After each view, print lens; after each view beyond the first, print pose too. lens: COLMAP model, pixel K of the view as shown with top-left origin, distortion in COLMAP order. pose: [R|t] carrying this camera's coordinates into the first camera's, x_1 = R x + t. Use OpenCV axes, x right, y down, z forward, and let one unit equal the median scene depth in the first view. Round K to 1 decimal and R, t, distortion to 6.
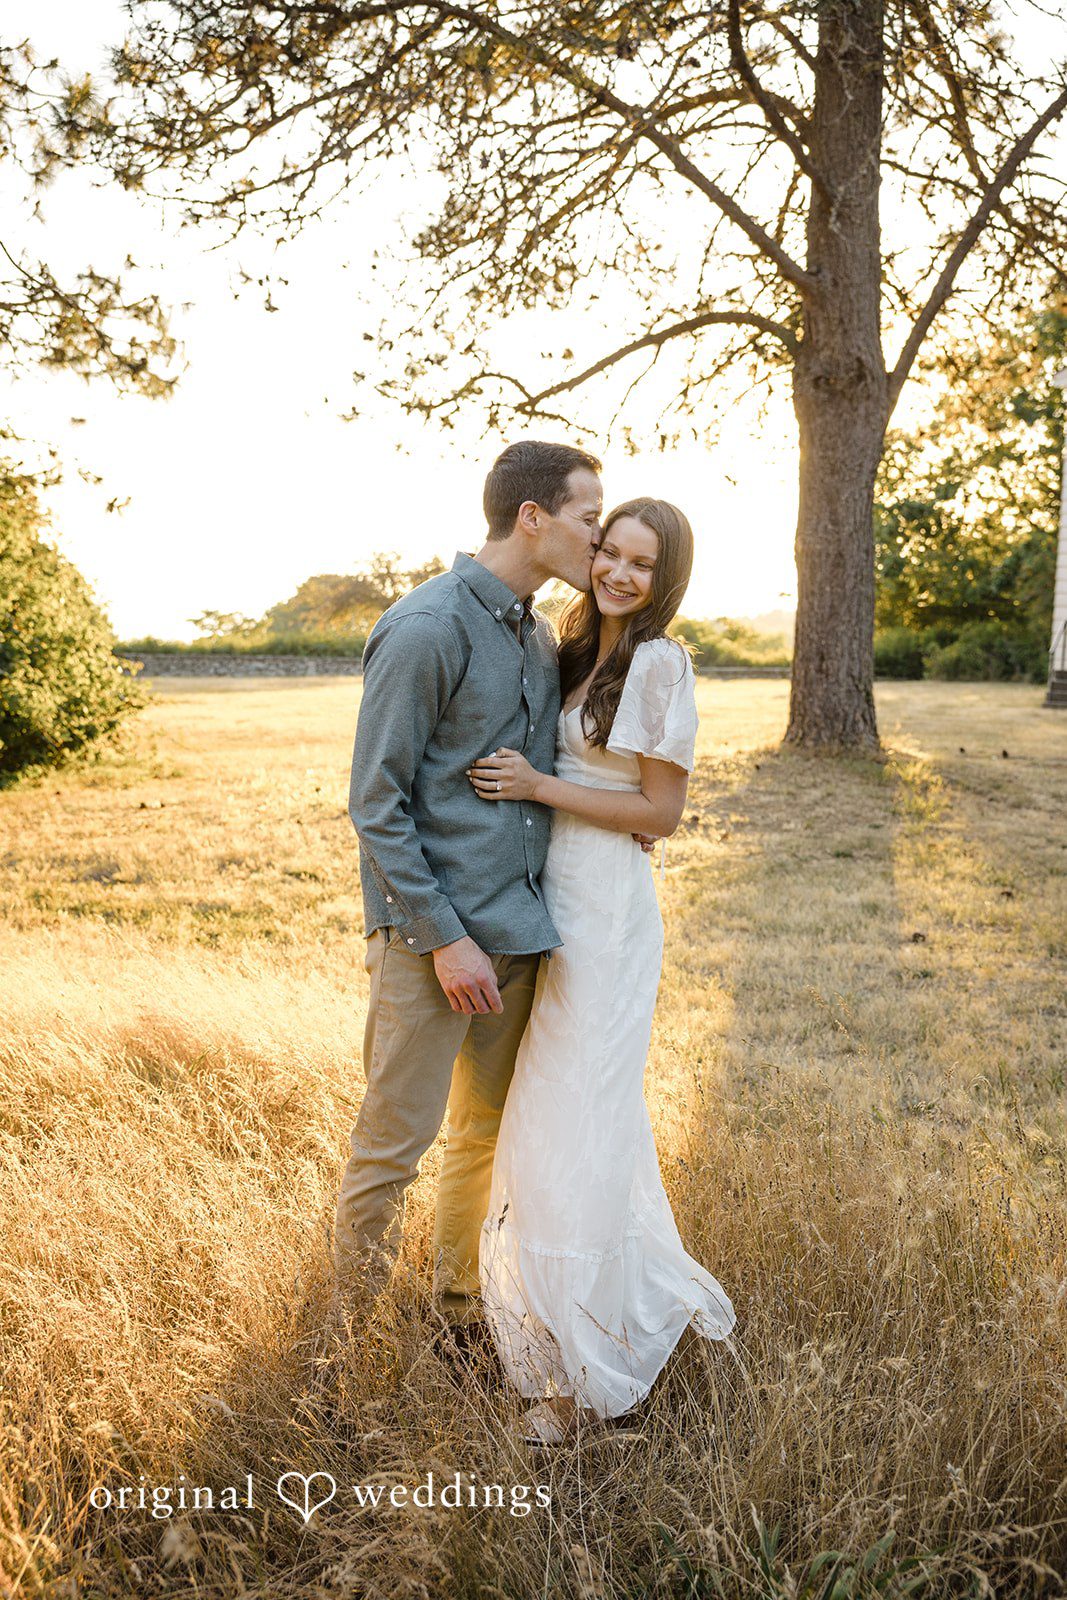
lens RADIAL K [[1810.3, 0, 579.7], [0, 1810.3, 798.5], [0, 0, 1]] dist [-0.024311, -0.021475]
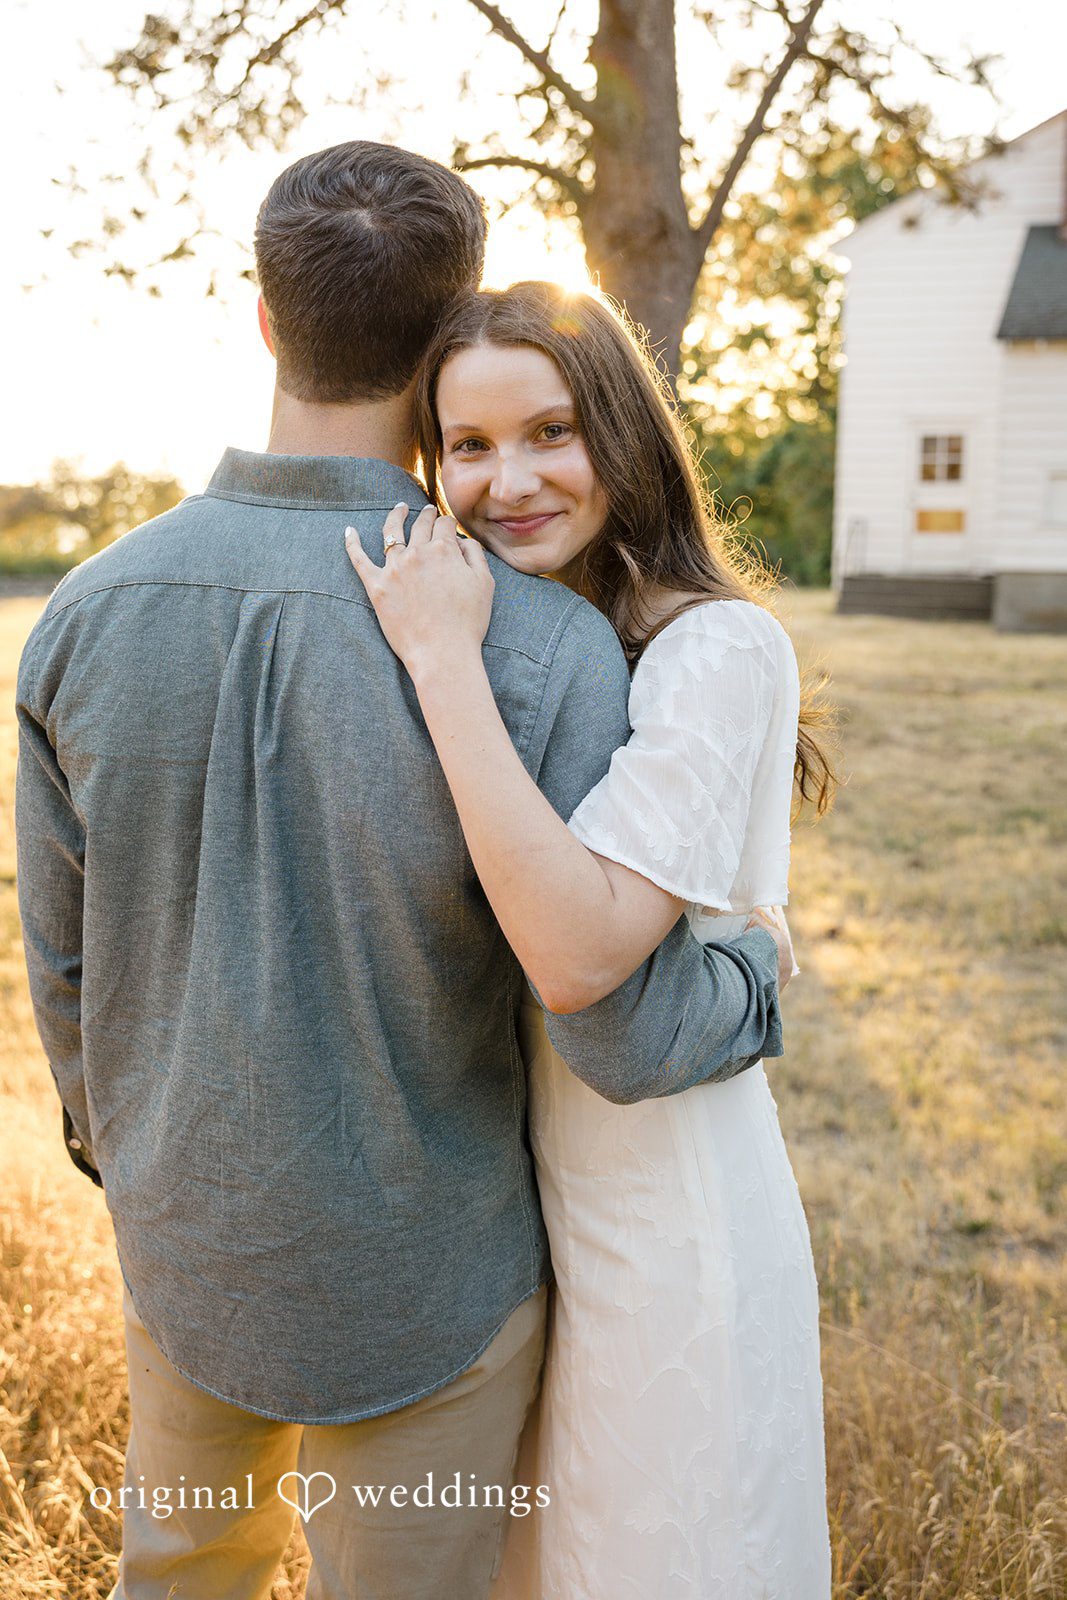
lens RADIAL K [[1882.6, 0, 543.8], [0, 1882.6, 772.4], [0, 0, 1]] dist [0.009539, -0.005997]
pose [[0.989274, -0.038415, 0.140933, -0.029387], [0.033633, 0.998780, 0.036162, -0.016597], [-0.142150, -0.031034, 0.989359, 0.128666]]
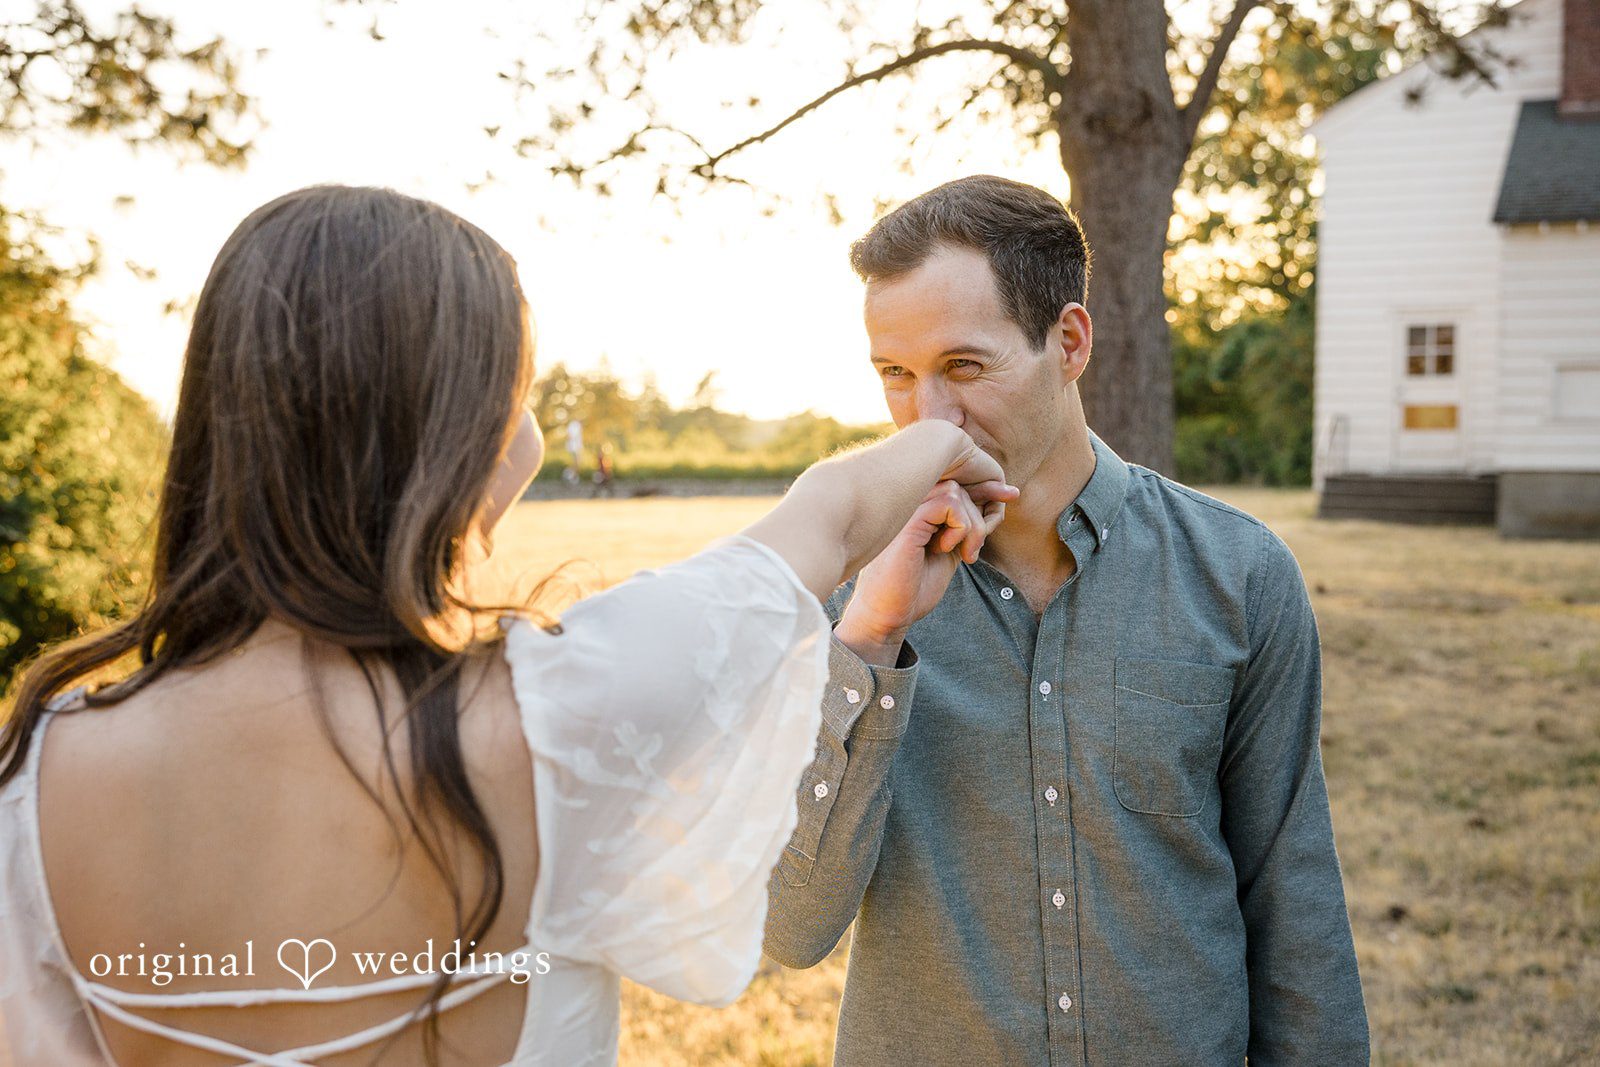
lens RADIAL K [[1882.6, 0, 800.0], [0, 1882.6, 533.5], [0, 0, 1]] dist [0.009539, -0.005997]
pose [[0.998094, -0.033061, 0.052116, -0.037939], [0.035012, 0.998702, -0.036988, -0.028689], [-0.050825, 0.038742, 0.997956, 0.200175]]
